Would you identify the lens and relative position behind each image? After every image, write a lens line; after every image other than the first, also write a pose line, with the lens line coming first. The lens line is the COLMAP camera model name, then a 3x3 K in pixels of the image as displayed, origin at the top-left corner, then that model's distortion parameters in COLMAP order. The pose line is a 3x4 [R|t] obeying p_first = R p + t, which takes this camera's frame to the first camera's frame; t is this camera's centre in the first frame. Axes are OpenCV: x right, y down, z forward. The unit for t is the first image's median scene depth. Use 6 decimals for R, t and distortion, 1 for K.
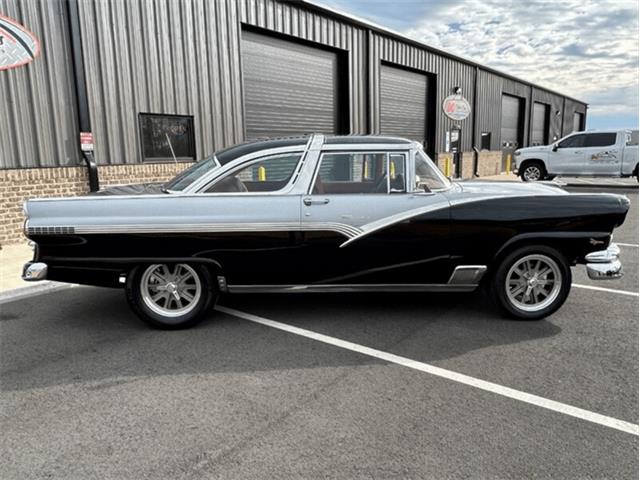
lens RADIAL K [[494.8, 0, 320.0], [0, 494.8, 240.0], [0, 0, 1]] dist [0.003461, -0.001103]
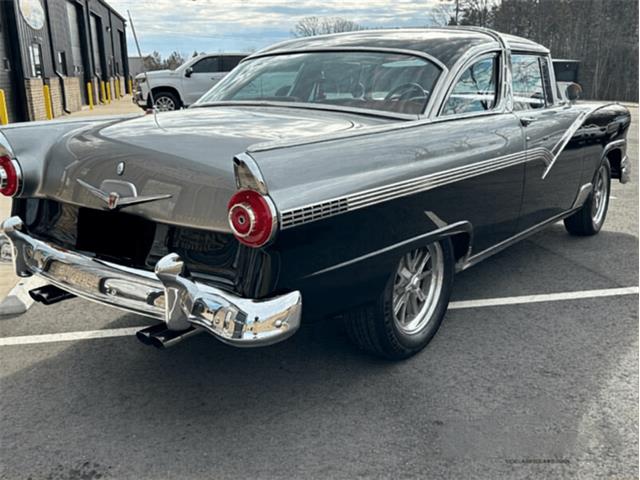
lens RADIAL K [[650.8, 0, 341.8], [0, 650.8, 238.5], [0, 0, 1]] dist [0.004427, -0.000750]
pose [[0.617566, -0.179687, 0.765718, -0.211388], [0.135929, 0.983288, 0.121113, -0.013706], [-0.774684, 0.029288, 0.631670, 0.133494]]
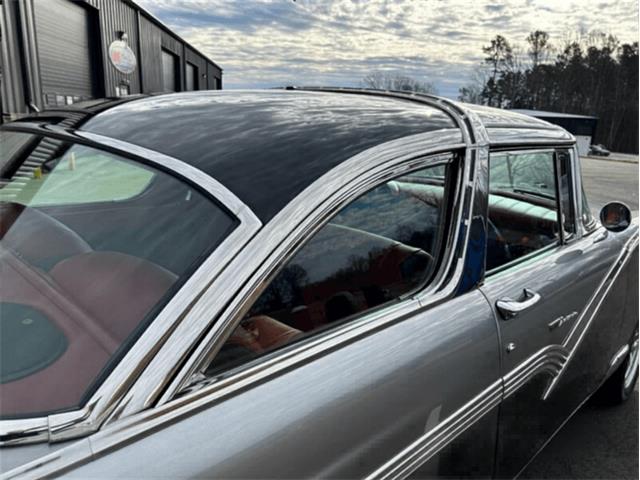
lens RADIAL K [[494.8, 0, 320.0], [0, 494.8, 240.0], [0, 0, 1]] dist [0.003461, -0.001103]
pose [[0.732027, -0.120860, 0.670469, -0.073620], [0.067036, 0.992141, 0.105655, -0.036550], [-0.677969, -0.032396, 0.734376, 0.185545]]
